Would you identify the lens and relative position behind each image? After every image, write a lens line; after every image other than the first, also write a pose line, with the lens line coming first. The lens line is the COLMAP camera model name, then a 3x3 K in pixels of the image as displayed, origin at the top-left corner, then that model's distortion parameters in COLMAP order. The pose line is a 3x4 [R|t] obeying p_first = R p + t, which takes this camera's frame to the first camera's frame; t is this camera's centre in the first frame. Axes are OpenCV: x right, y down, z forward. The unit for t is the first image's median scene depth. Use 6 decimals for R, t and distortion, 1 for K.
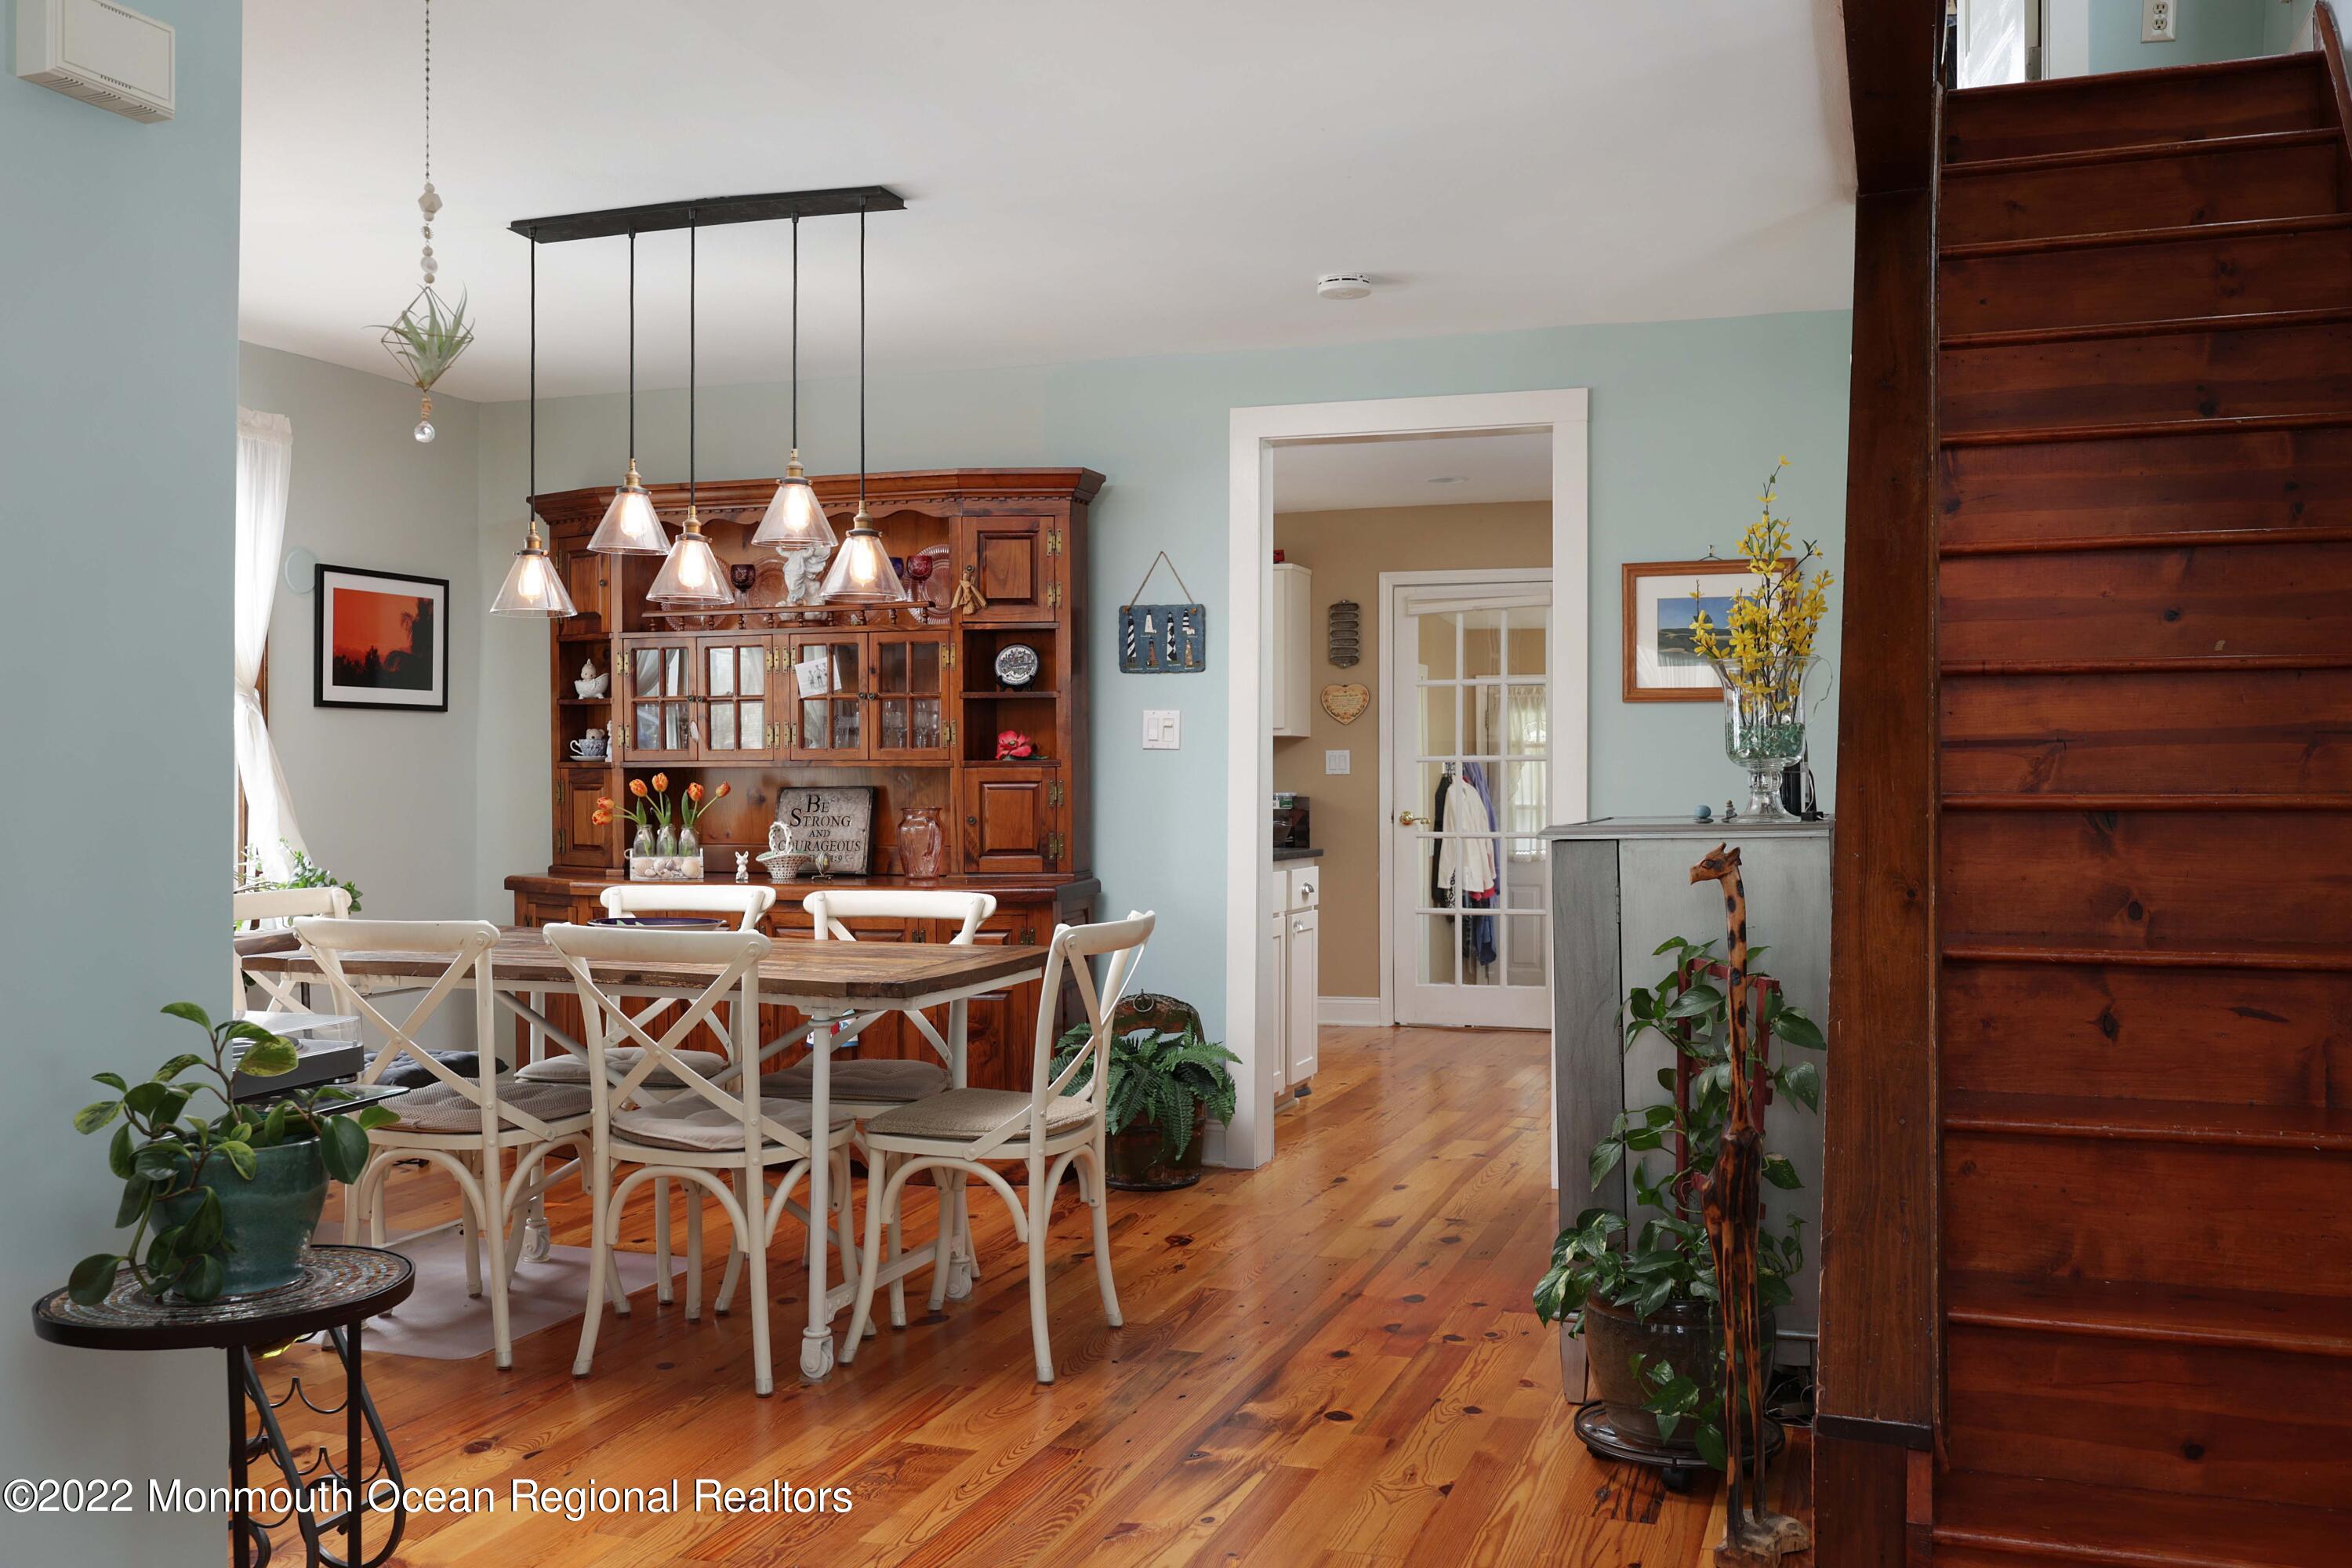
lens RADIAL K [[2113.3, 0, 1170.5], [0, 2113.3, 788.4], [0, 0, 1]] dist [0.109712, 0.013950]
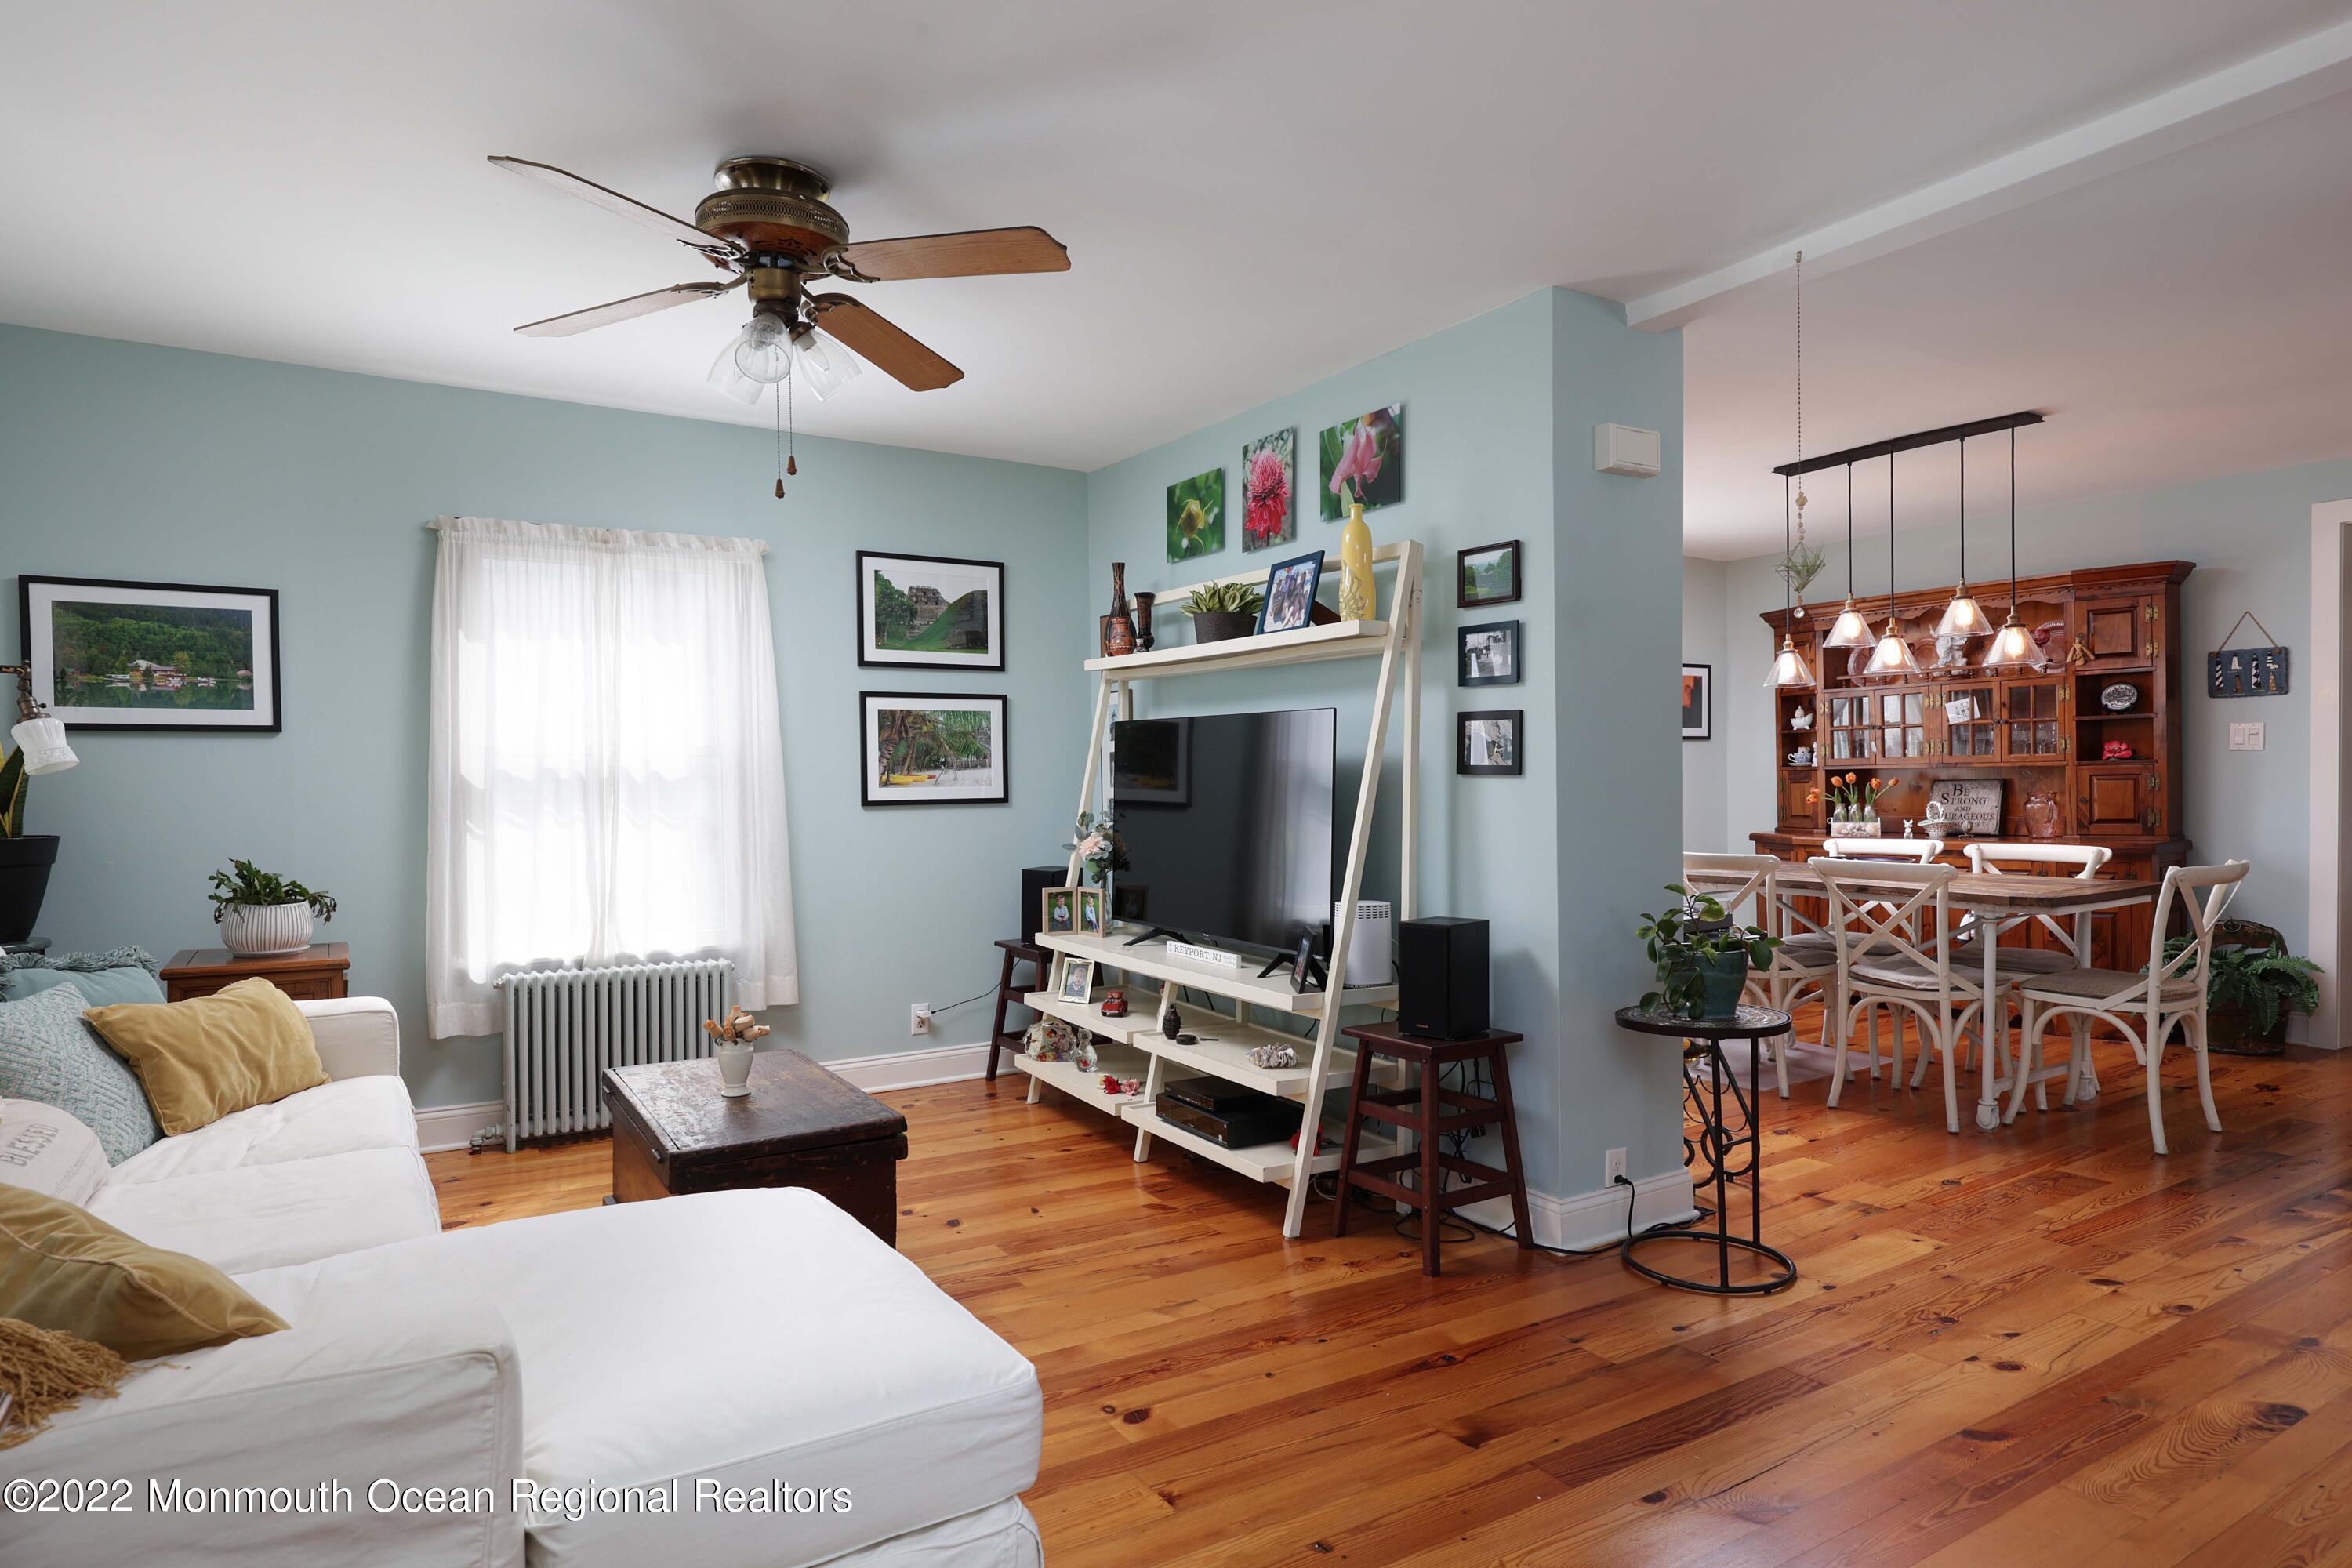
lens RADIAL K [[1277.7, 0, 1165.9], [0, 1277.7, 801.4], [0, 0, 1]] dist [0.004315, -0.000023]
pose [[0.768045, -0.002027, -0.640393, -0.013706], [0.011565, 0.999876, 0.010705, -0.002050], [0.640291, -0.015628, 0.767973, -0.168555]]
